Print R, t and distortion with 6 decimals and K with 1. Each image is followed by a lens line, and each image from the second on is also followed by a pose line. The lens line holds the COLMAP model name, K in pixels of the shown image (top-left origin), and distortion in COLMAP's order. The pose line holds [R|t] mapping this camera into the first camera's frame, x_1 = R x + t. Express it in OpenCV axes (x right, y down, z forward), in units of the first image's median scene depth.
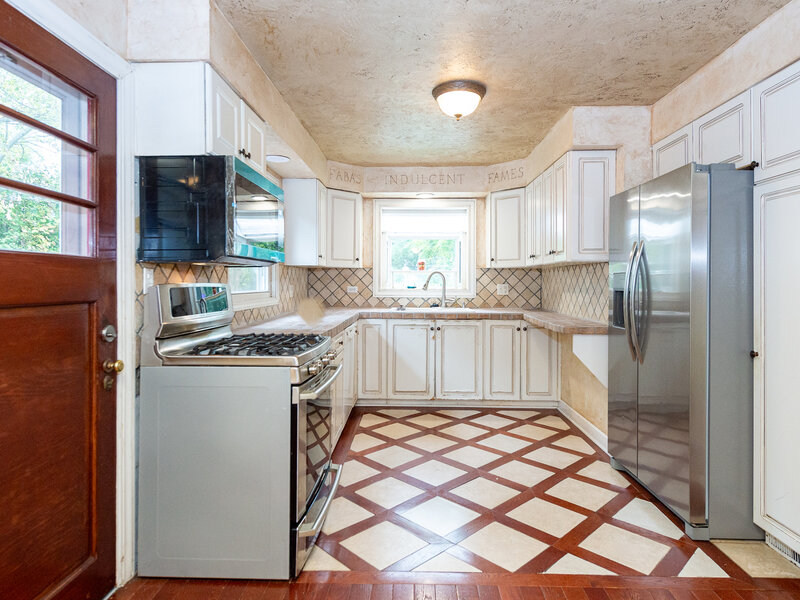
lens RADIAL K [[458.2, 0, 397.6], [0, 458.2, 280.9], [0, 0, 1]] dist [-0.000795, -0.001539]
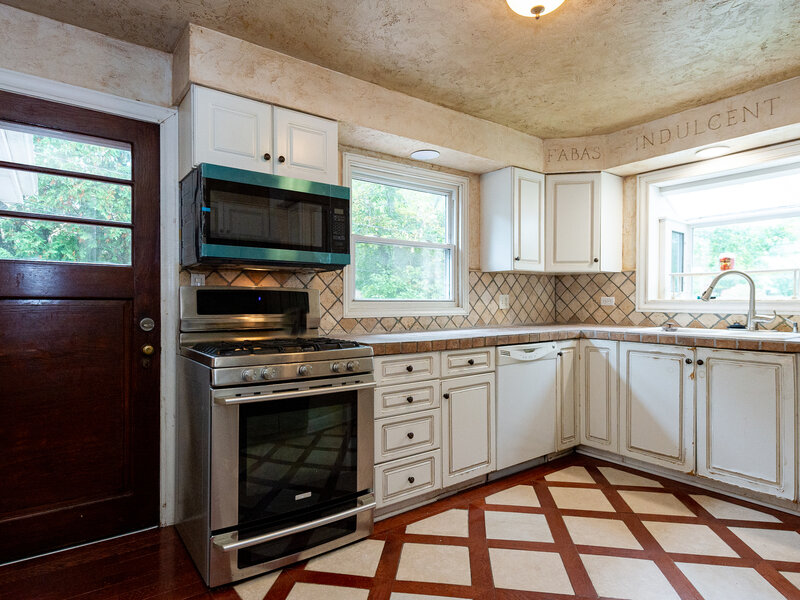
lens RADIAL K [[453.8, 0, 387.4], [0, 453.8, 303.4], [0, 0, 1]] dist [0.002026, -0.000026]
pose [[0.618373, 0.000677, -0.785884, 0.308499], [0.004199, 0.999983, 0.004166, 0.020539], [0.785874, -0.005876, 0.618359, 0.289631]]
